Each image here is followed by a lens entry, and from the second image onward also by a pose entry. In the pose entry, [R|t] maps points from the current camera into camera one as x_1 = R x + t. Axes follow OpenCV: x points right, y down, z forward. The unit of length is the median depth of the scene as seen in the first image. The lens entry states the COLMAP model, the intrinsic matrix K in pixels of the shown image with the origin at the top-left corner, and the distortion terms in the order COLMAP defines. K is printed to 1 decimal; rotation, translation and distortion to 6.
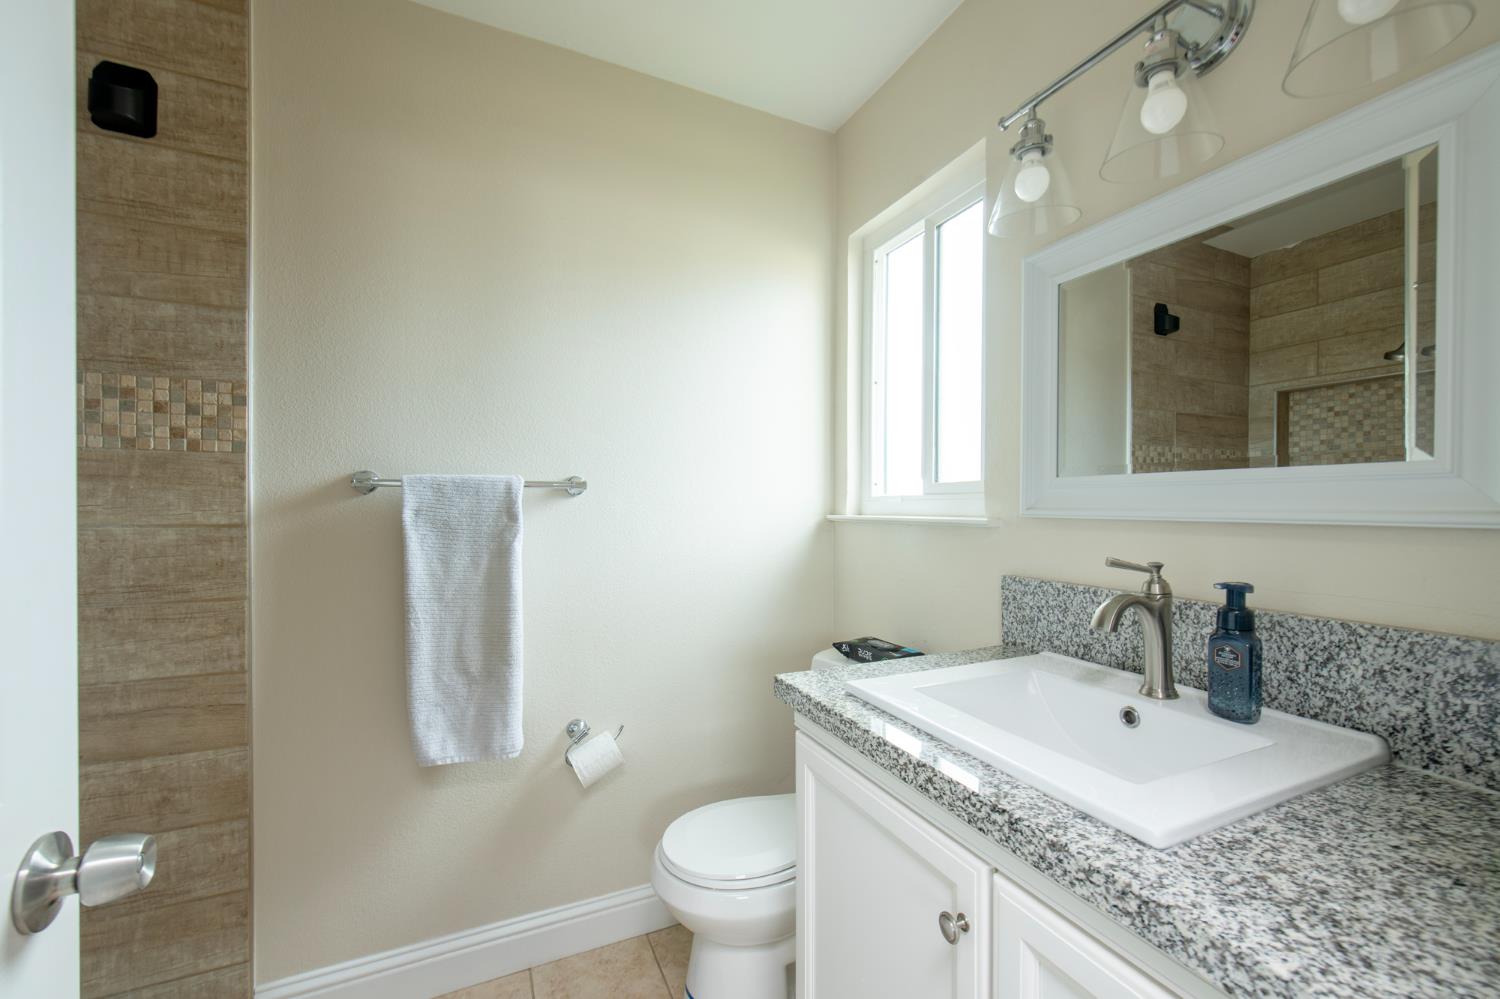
lens RADIAL K [[583.0, 0, 750.0], [0, 583.0, 499.5], [0, 0, 1]] dist [-0.000454, 0.000052]
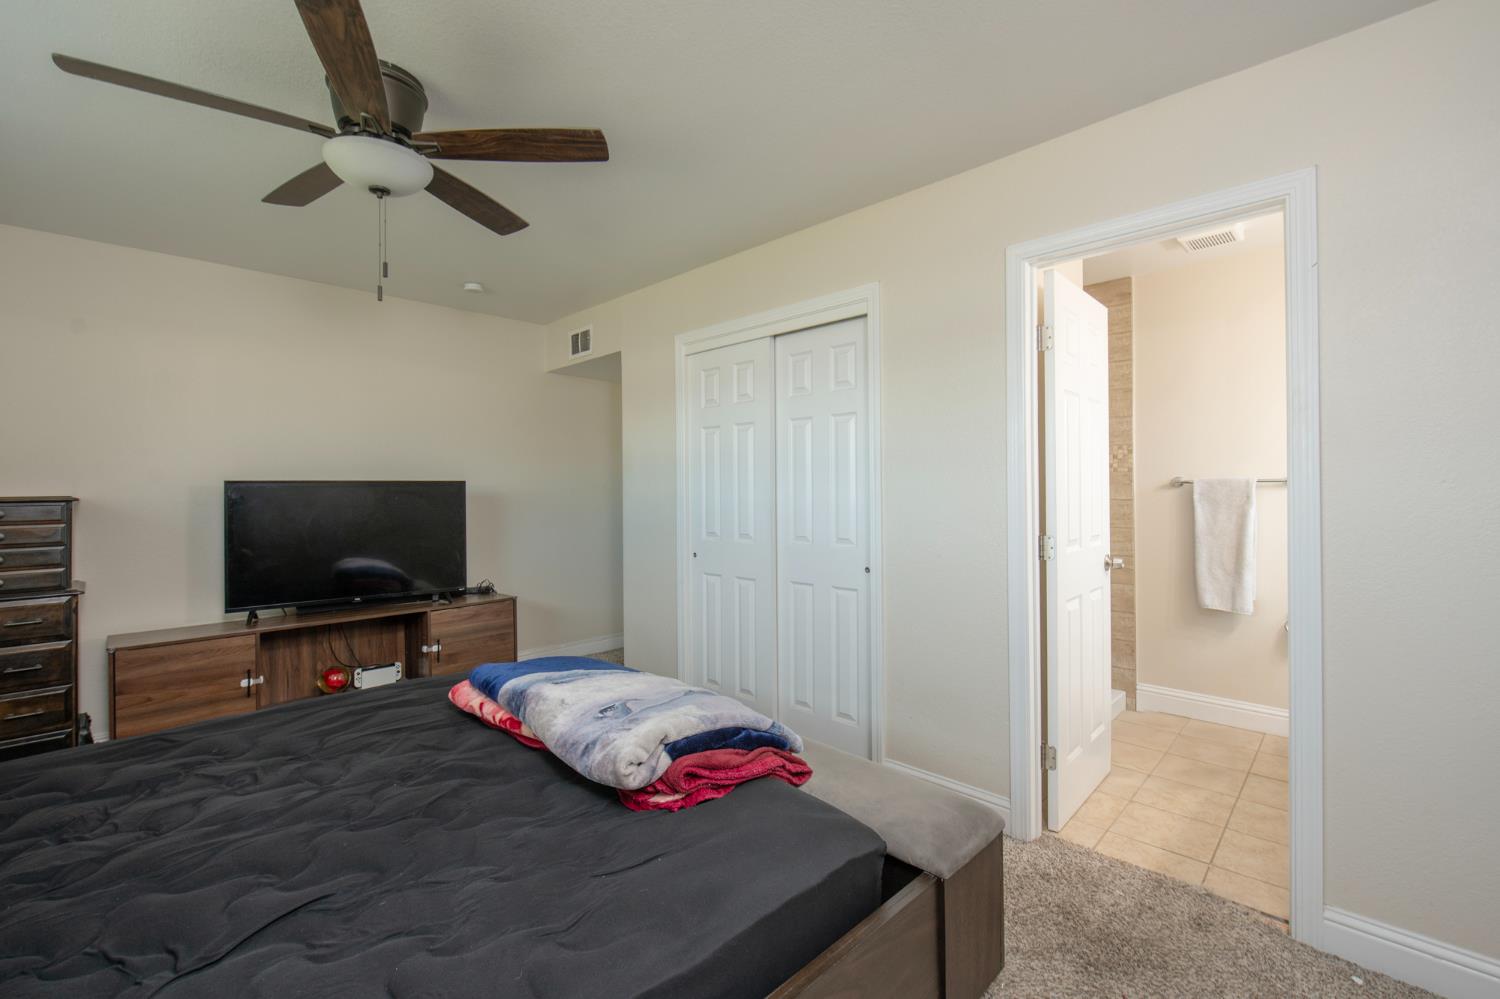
lens RADIAL K [[663.6, 0, 750.0], [0, 663.6, 499.5], [0, 0, 1]] dist [-0.001395, -0.000126]
pose [[0.357231, 0.001792, -0.934014, 1.271404], [0.009484, 0.999940, 0.005546, 0.010516], [0.933968, -0.010840, 0.357192, -1.628806]]
